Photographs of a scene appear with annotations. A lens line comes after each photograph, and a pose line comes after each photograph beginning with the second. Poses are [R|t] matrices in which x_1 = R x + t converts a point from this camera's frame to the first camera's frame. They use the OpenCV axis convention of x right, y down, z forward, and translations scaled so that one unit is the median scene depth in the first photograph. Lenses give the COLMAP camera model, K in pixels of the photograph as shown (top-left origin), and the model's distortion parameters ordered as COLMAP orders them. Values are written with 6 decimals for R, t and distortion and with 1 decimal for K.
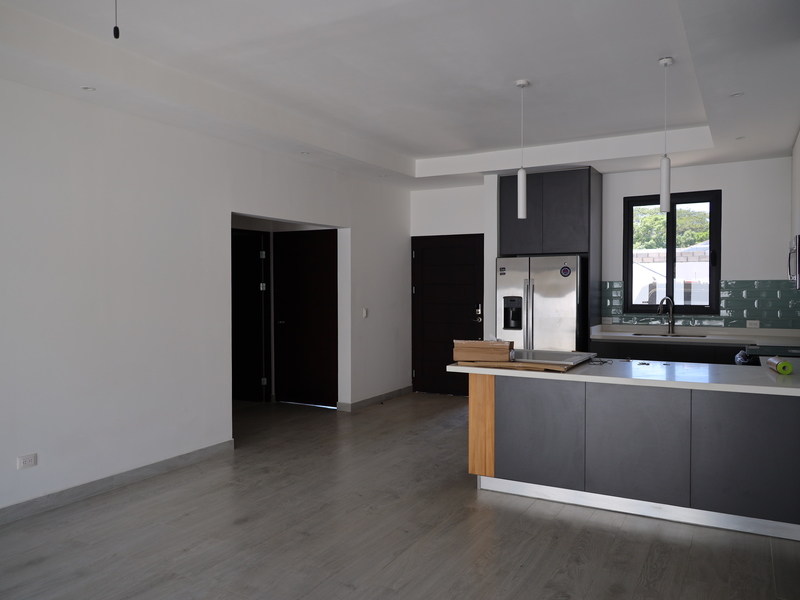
lens RADIAL K [[619.0, 0, 398.8], [0, 619.0, 298.7], [0, 0, 1]] dist [-0.000450, 0.003406]
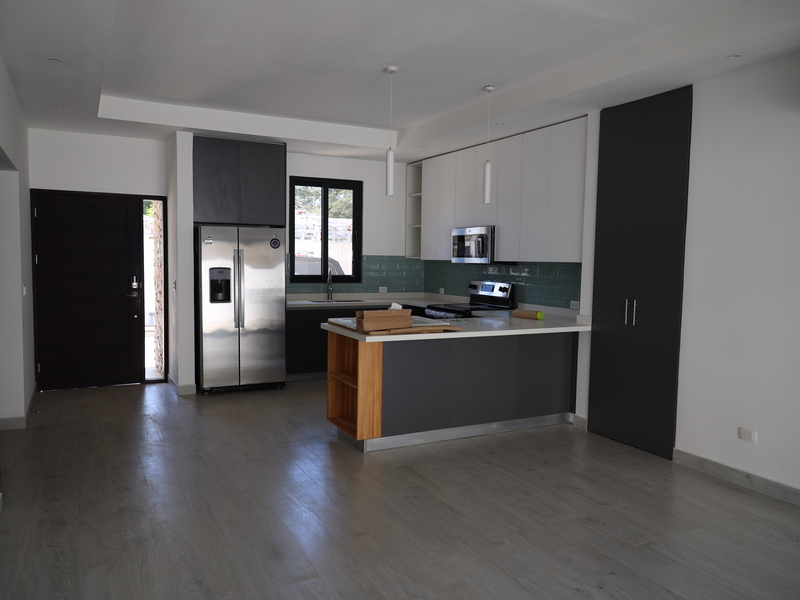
lens RADIAL K [[619.0, 0, 398.8], [0, 619.0, 298.7], [0, 0, 1]] dist [-0.000450, 0.003406]
pose [[0.541423, -0.040354, 0.839781, -0.481702], [0.001967, 0.998906, 0.046732, -0.000220], [-0.840748, -0.023650, 0.540910, 0.270311]]
